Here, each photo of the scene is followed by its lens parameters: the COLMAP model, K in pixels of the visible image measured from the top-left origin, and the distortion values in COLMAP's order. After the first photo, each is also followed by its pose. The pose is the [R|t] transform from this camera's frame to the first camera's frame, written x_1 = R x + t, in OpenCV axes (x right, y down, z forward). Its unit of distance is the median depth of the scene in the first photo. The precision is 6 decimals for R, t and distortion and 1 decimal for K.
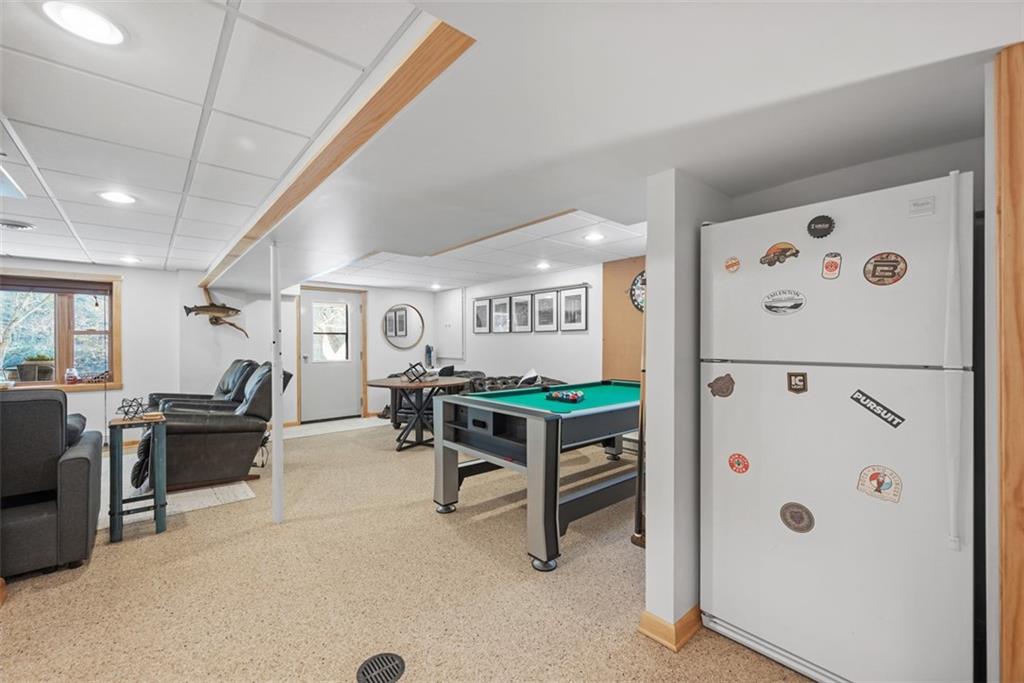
lens RADIAL K [[412.5, 0, 492.9], [0, 412.5, 344.1], [0, 0, 1]] dist [0.002037, 0.000630]
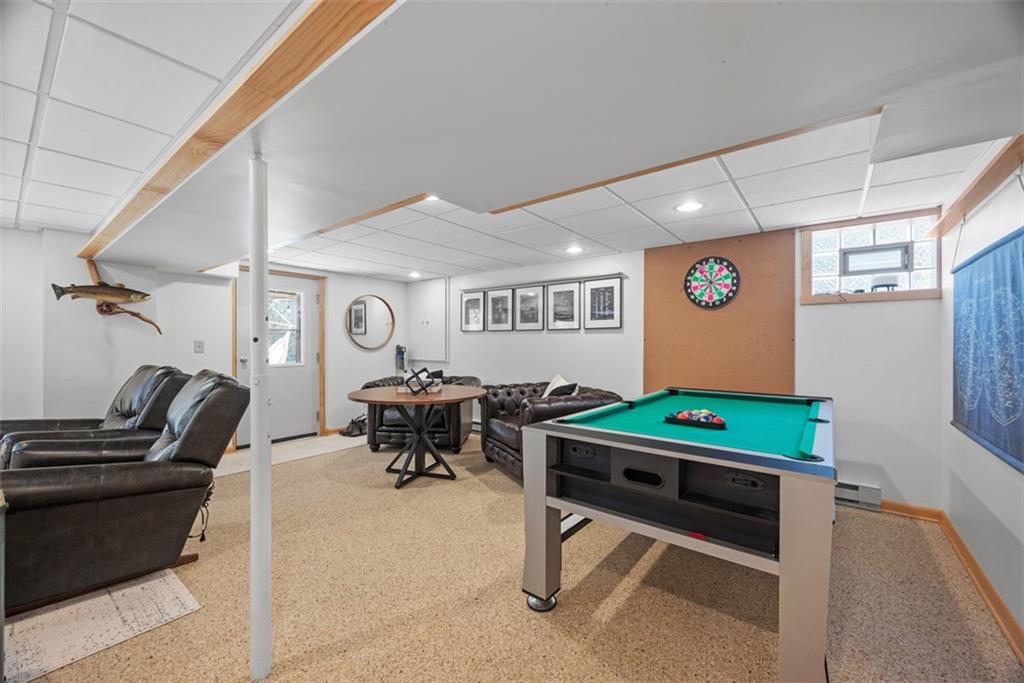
lens RADIAL K [[412.5, 0, 511.0], [0, 412.5, 343.1], [0, 0, 1]] dist [0.002037, 0.000630]
pose [[0.980509, 0.004730, 0.196418, -0.172261], [-0.004160, 0.999986, -0.003310, 0.000183], [-0.196431, 0.002429, 0.980515, 0.226651]]
